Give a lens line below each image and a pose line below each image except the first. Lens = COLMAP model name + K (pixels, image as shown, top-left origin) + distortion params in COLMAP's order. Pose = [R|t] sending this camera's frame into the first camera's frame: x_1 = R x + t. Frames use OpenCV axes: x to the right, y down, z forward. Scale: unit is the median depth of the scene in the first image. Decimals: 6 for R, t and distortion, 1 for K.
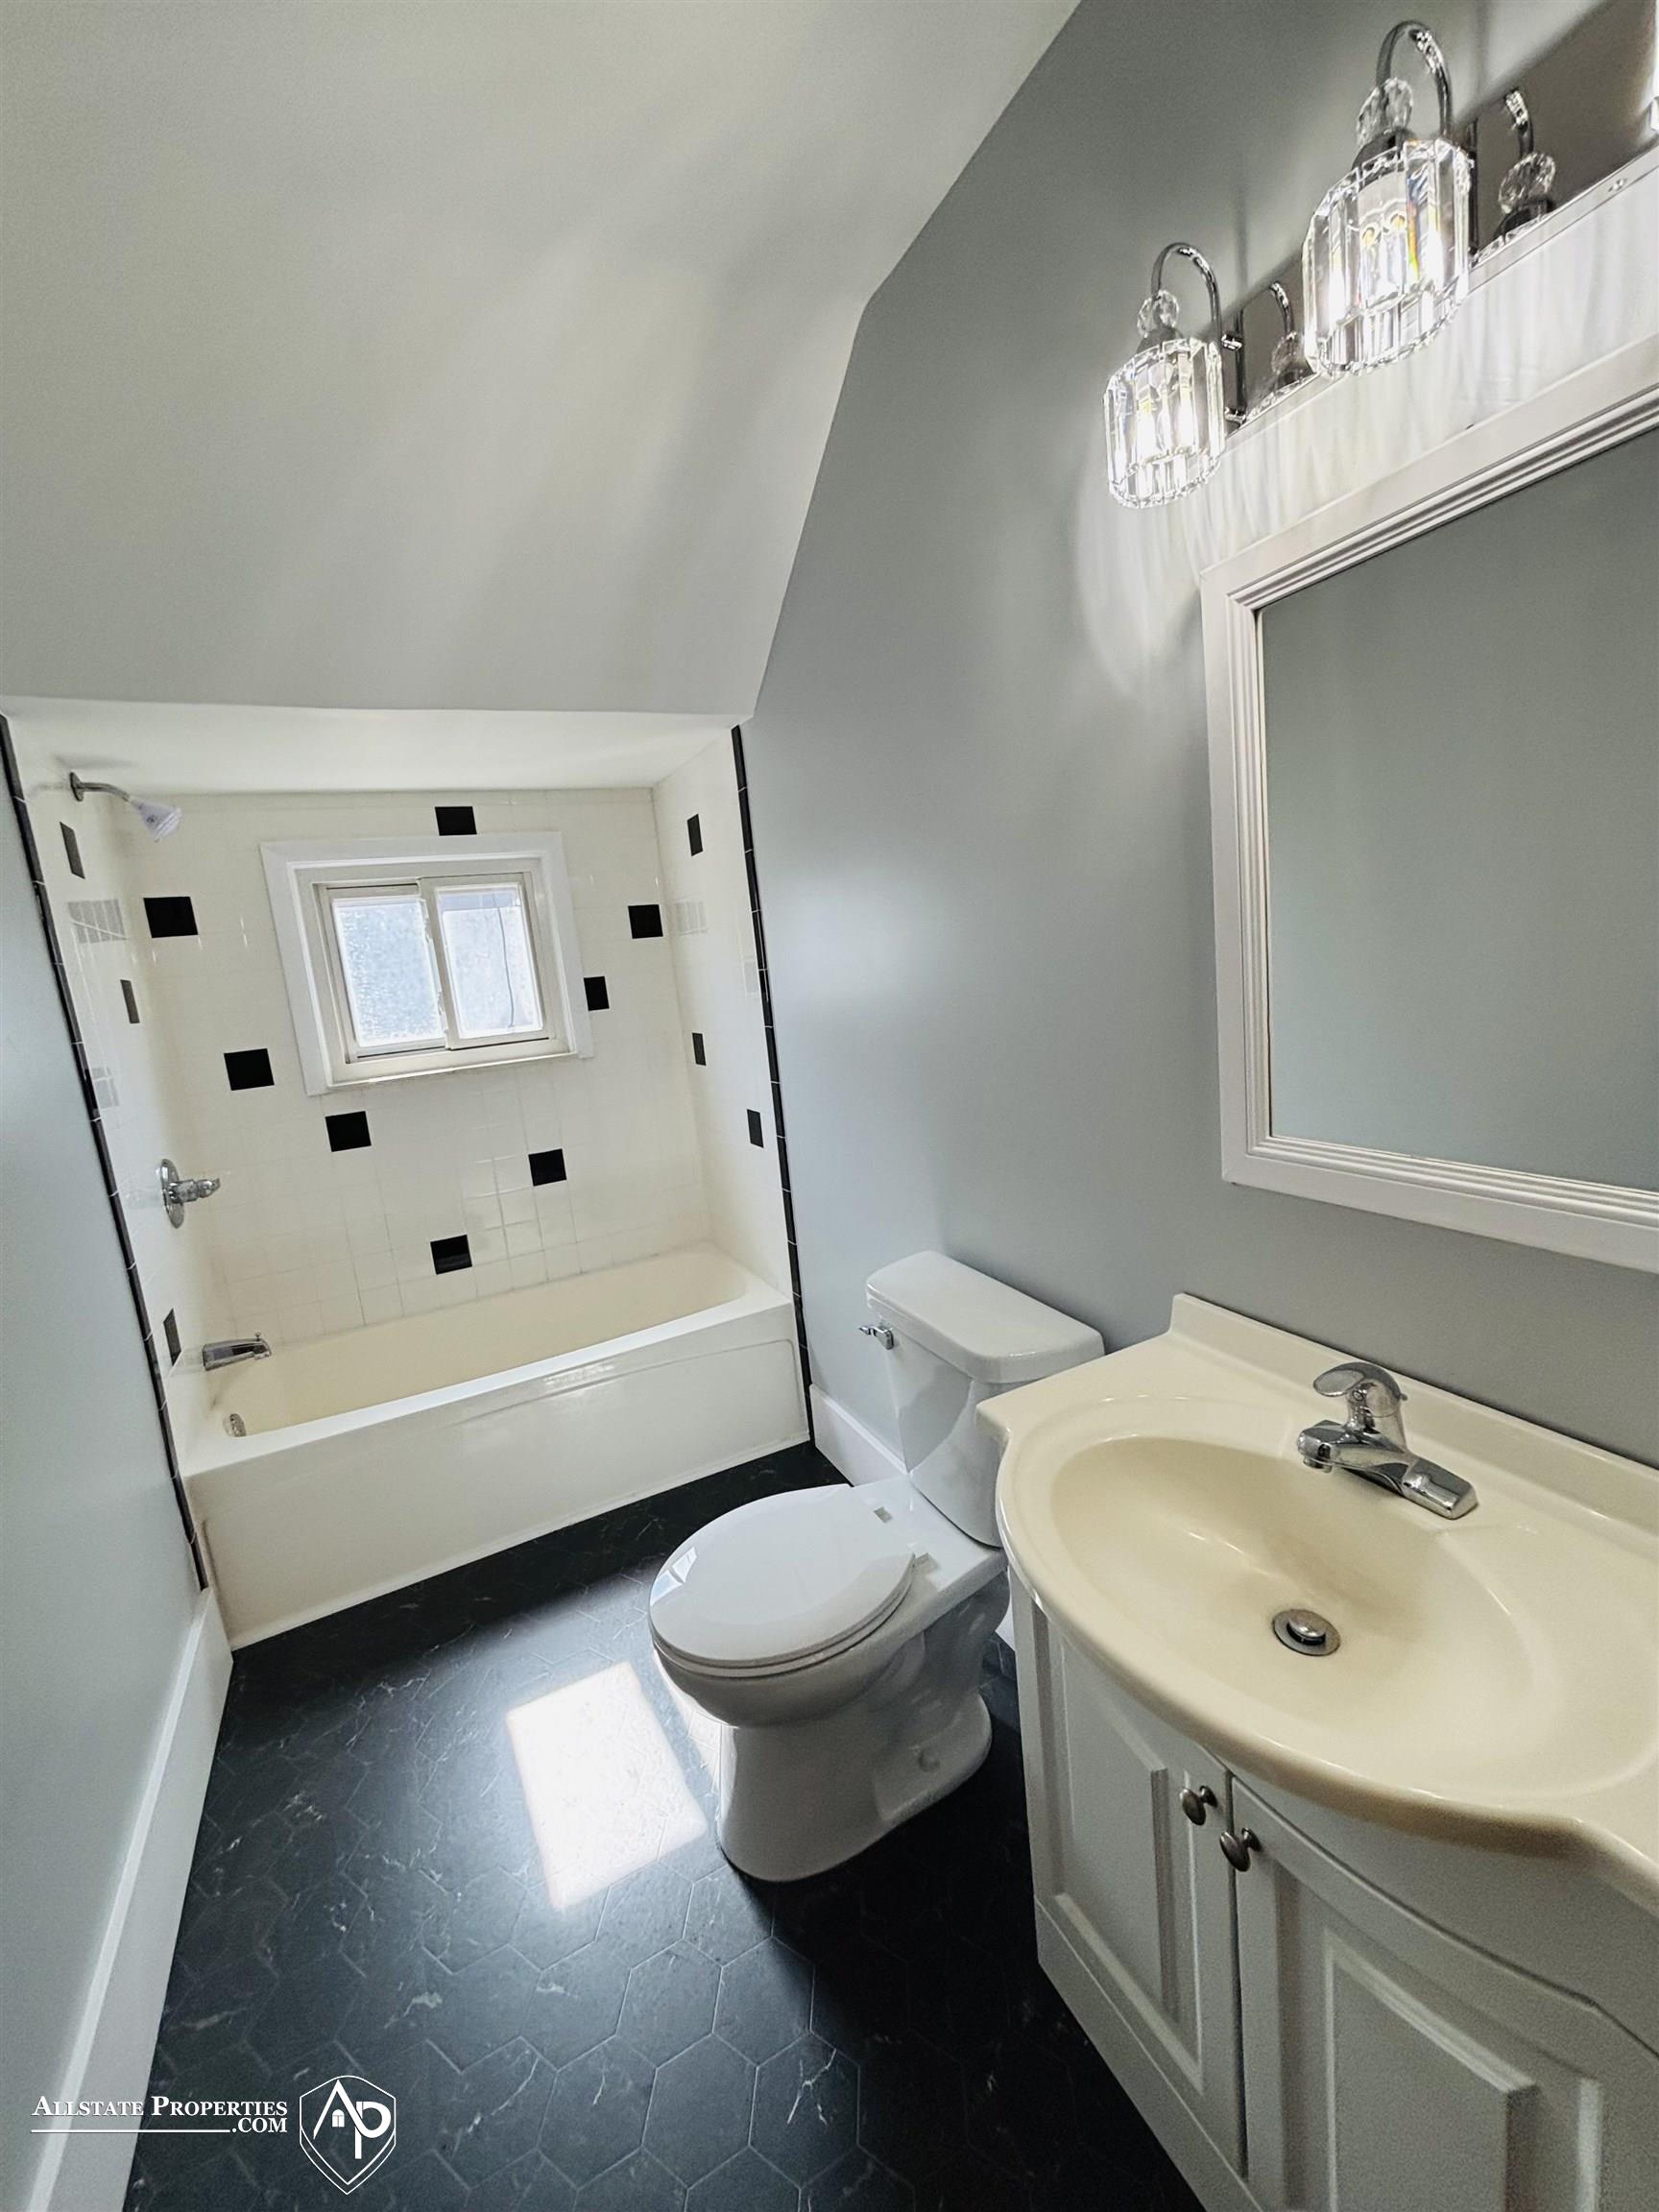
lens RADIAL K [[887.7, 0, 829.5], [0, 887.7, 1106.0], [0, 0, 1]] dist [0.008257, -0.000294]
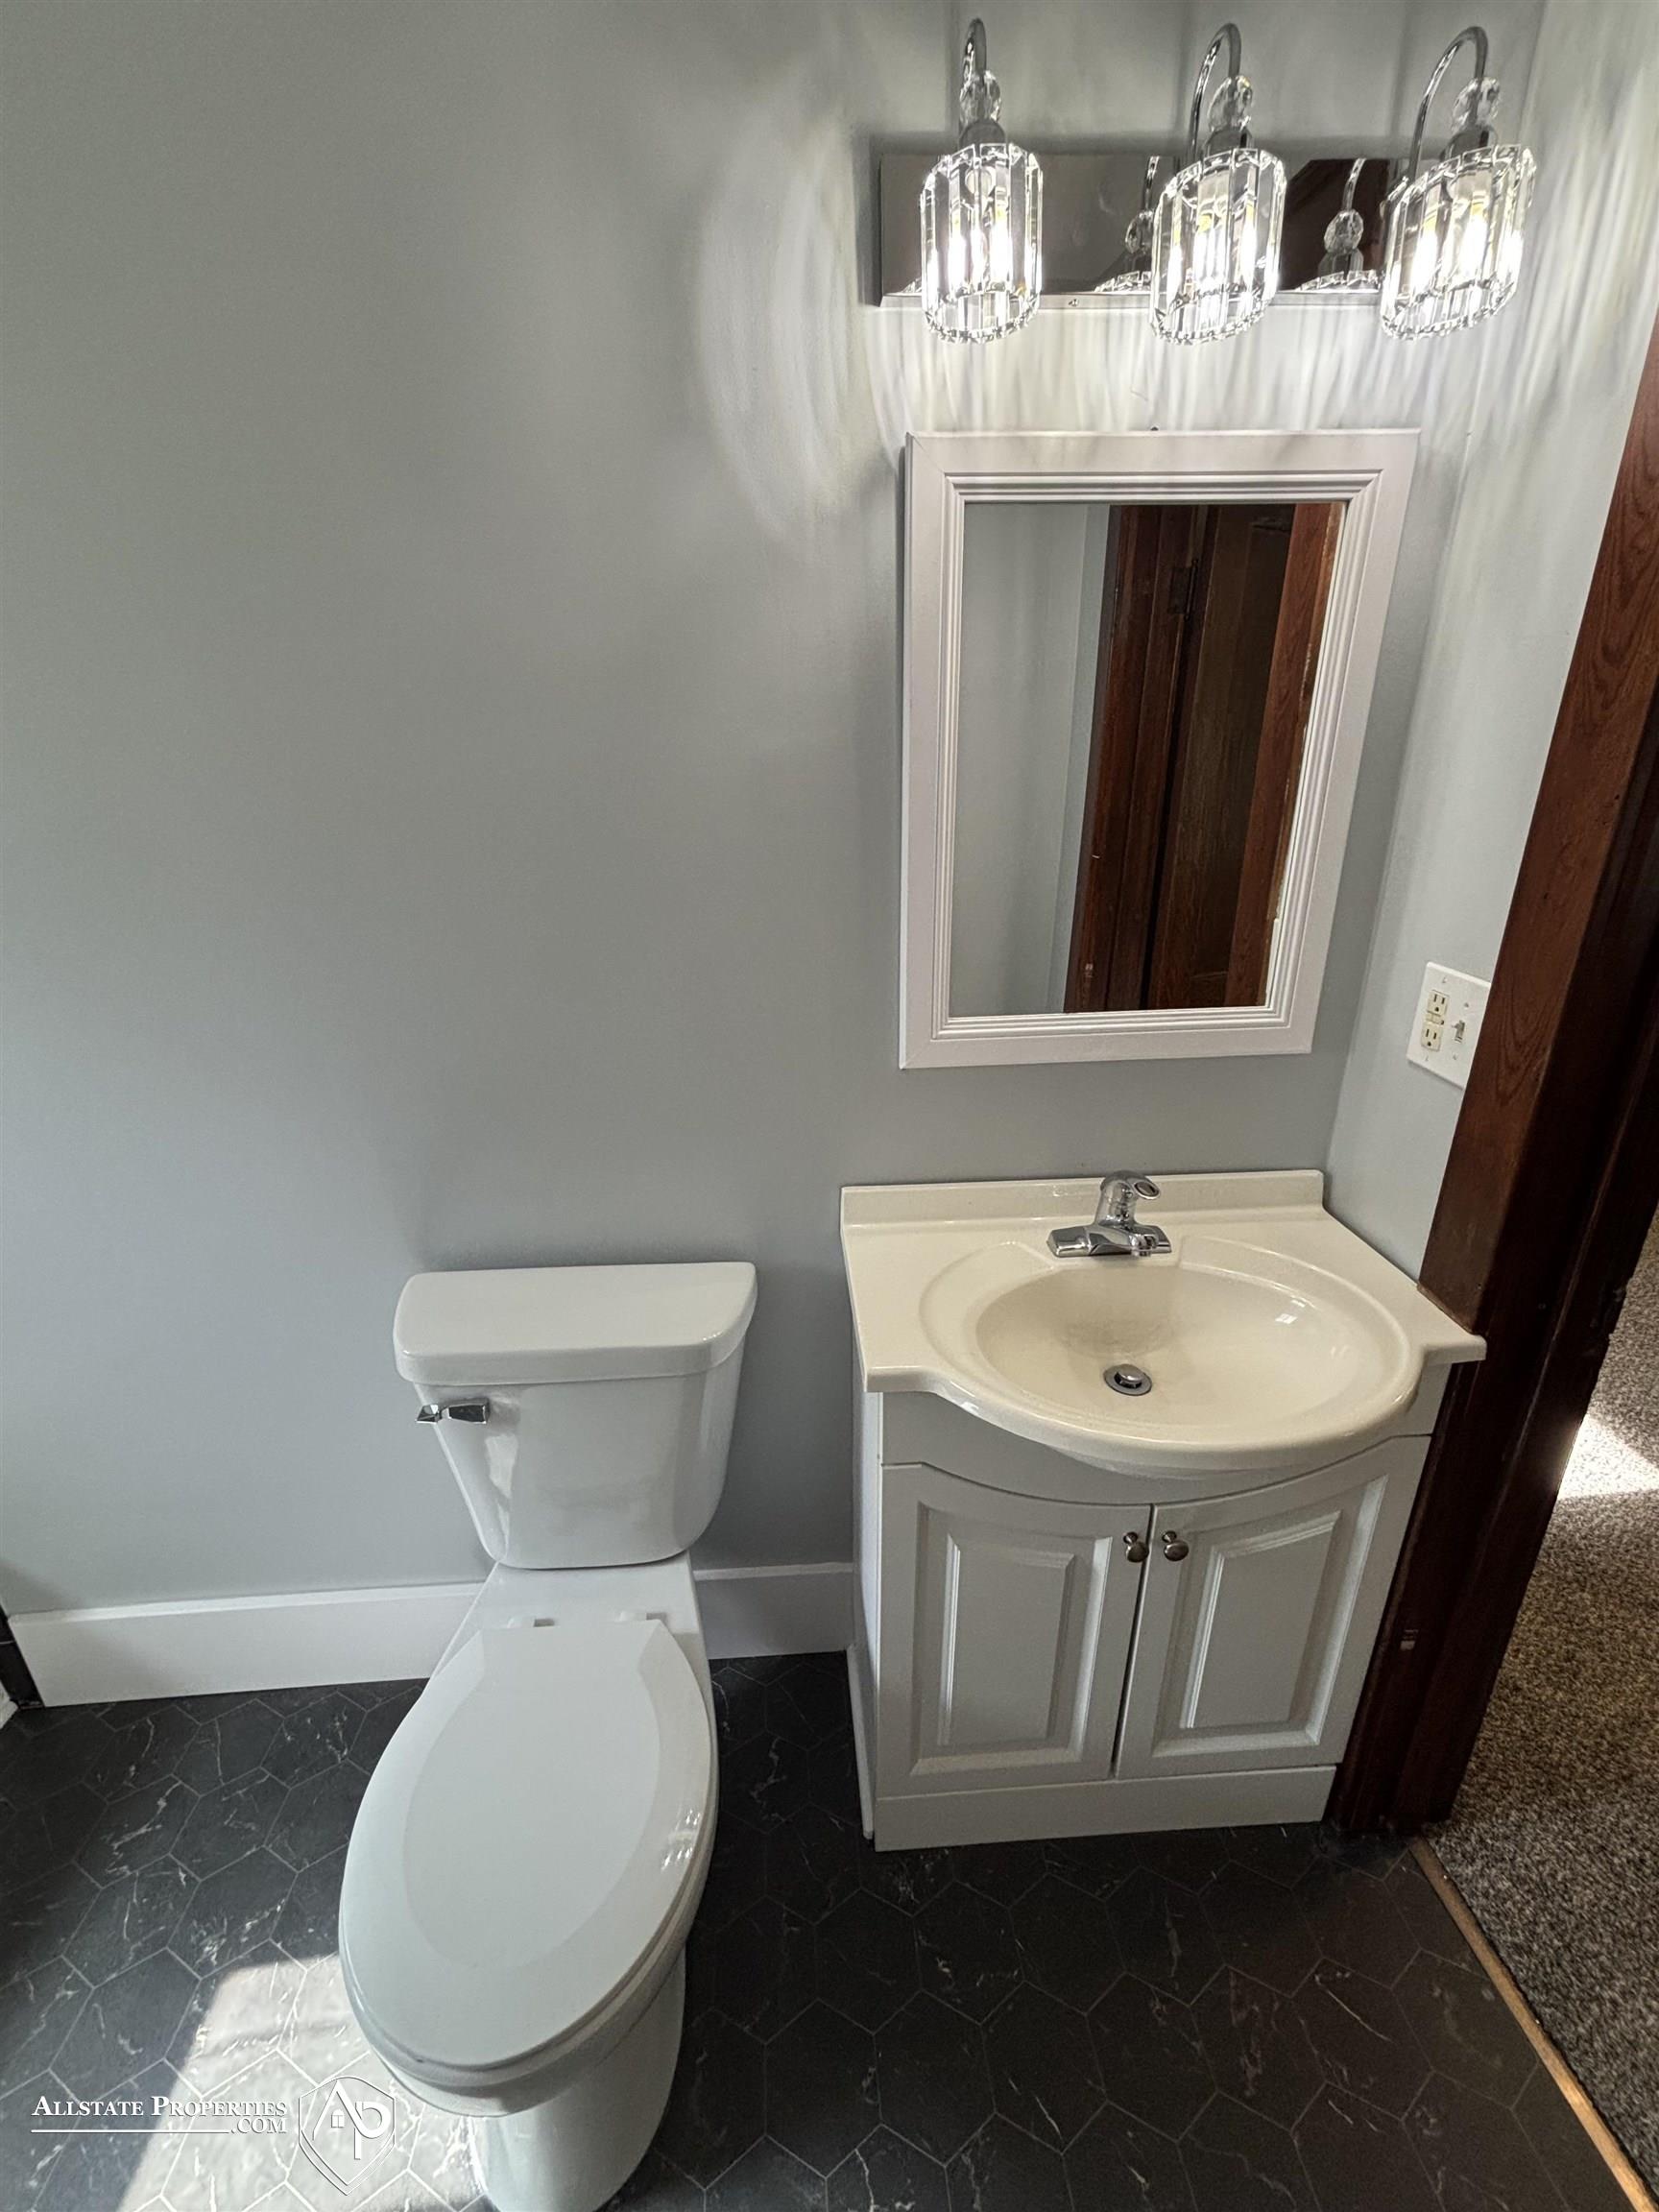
lens RADIAL K [[887.7, 0, 829.5], [0, 887.7, 1106.0], [0, 0, 1]] dist [0.008257, -0.000294]
pose [[0.385983, -0.222808, 0.895195, -0.589427], [0.128252, 0.973931, 0.187107, -0.088260], [-0.913547, 0.042591, 0.404497, 0.689855]]
